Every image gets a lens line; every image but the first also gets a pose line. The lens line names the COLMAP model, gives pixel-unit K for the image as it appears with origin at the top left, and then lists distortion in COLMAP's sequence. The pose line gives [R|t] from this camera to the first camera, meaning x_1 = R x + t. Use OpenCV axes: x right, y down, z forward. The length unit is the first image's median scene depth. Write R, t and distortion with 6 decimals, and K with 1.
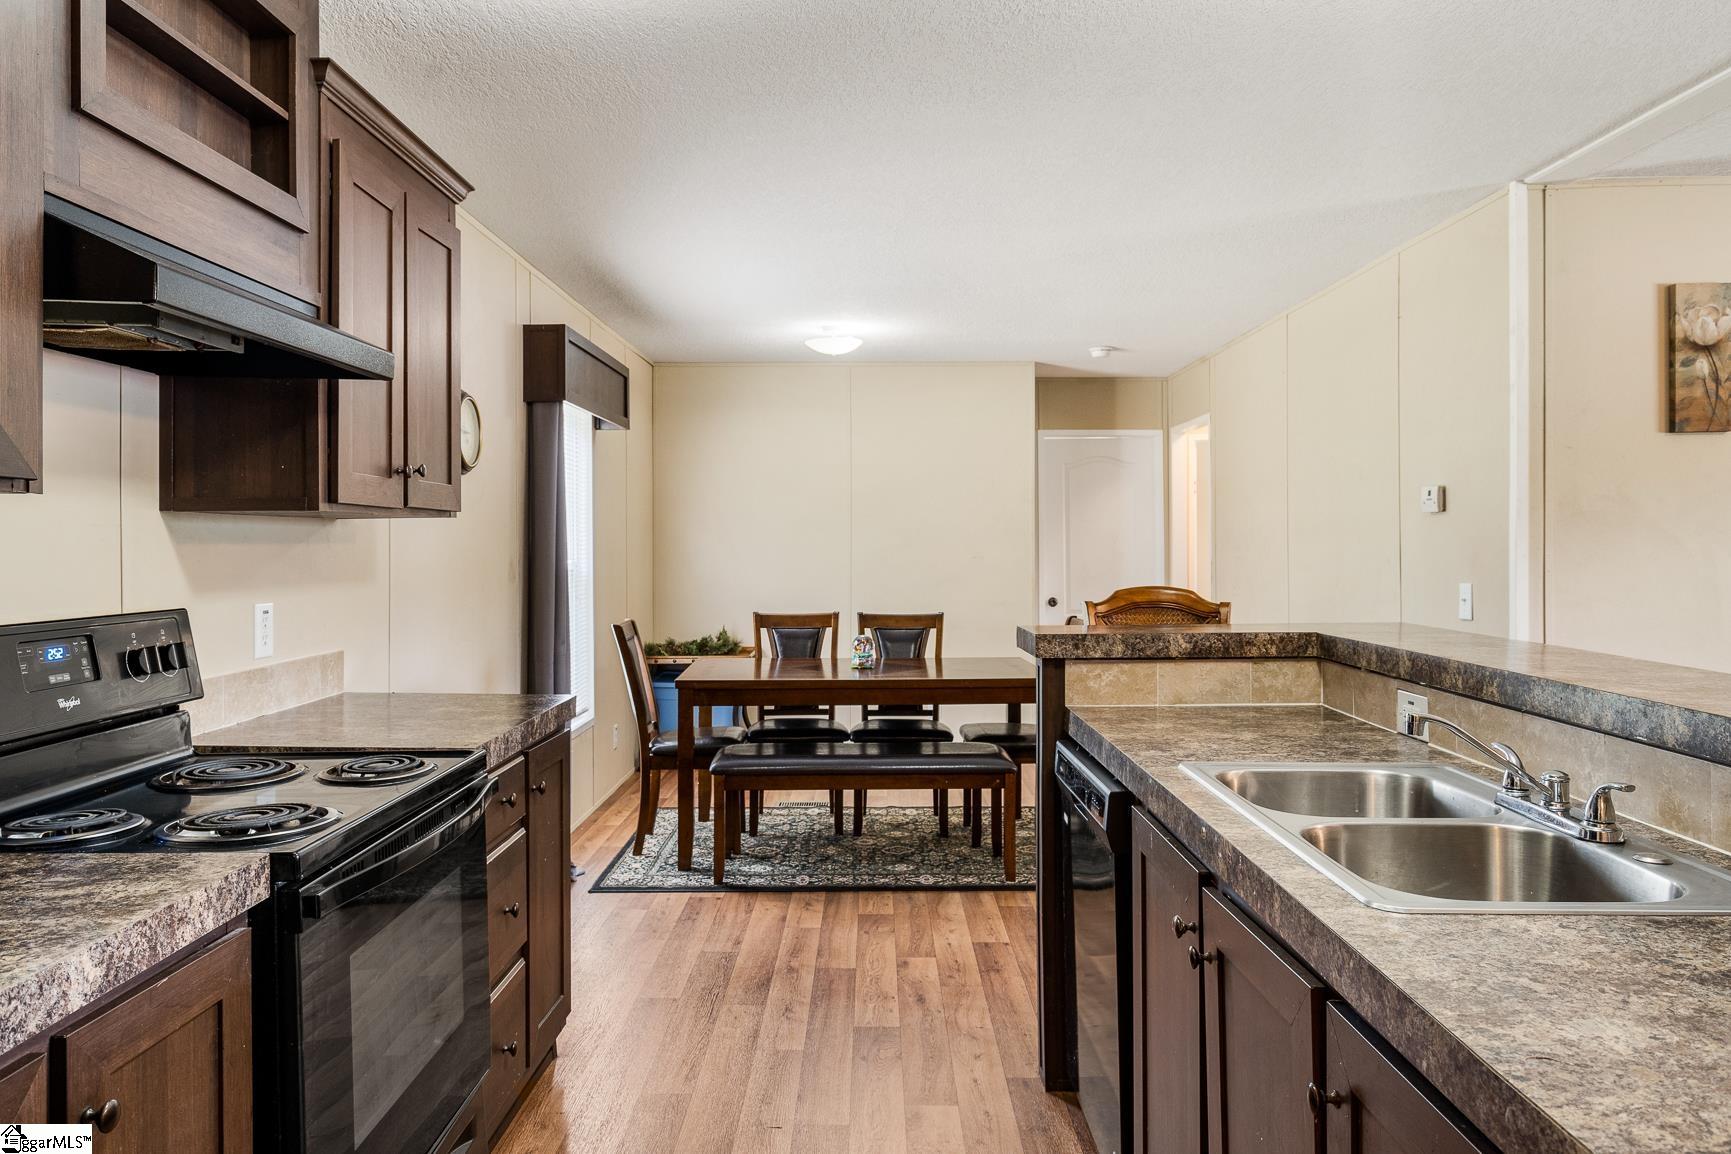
lens RADIAL K [[1218.2, 0, 867.7], [0, 1218.2, 542.5], [0, 0, 1]] dist [0.003565, -0.002687]
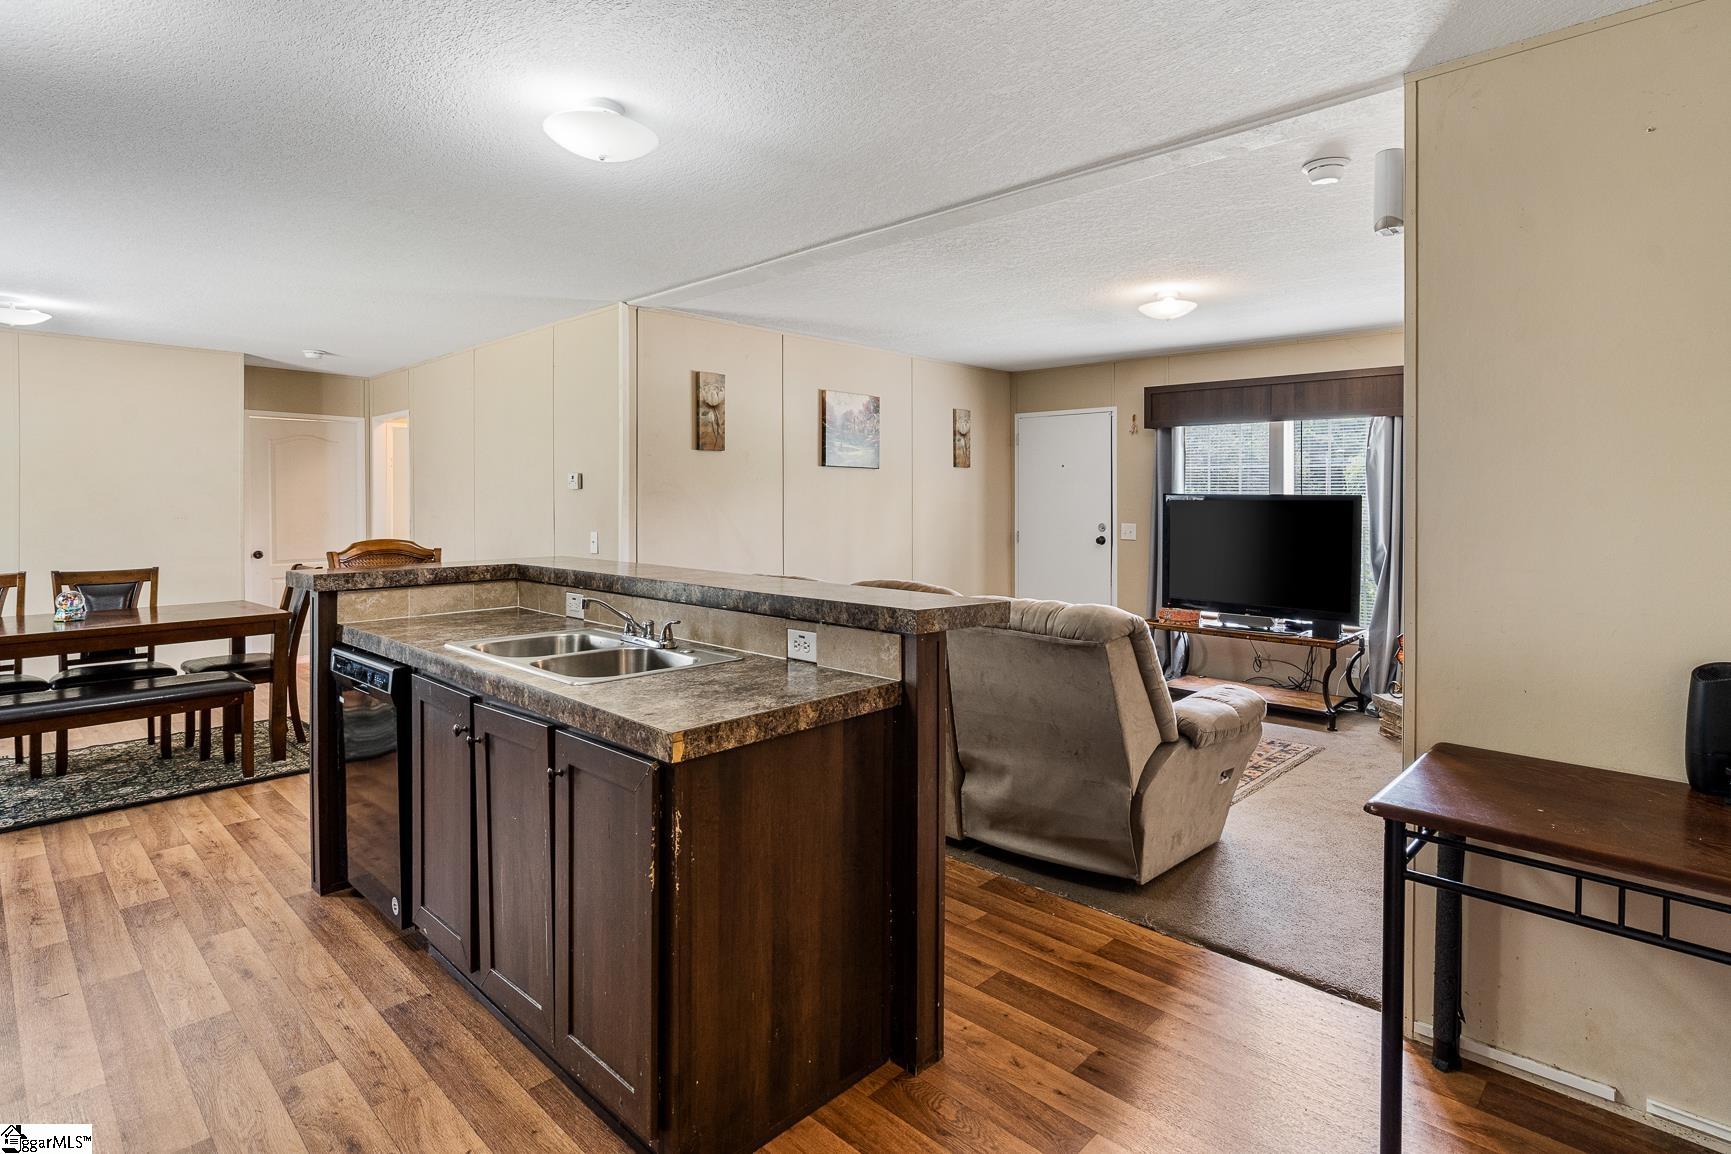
lens RADIAL K [[823.8, 0, 869.6], [0, 823.8, 510.1], [0, 0, 1]] dist [0.002073, 0.000761]
pose [[0.706513, -0.003346, 0.707692, -0.074375], [-0.001044, 0.999983, 0.005770, -0.005638], [-0.707699, -0.004816, 0.706497, -0.119332]]
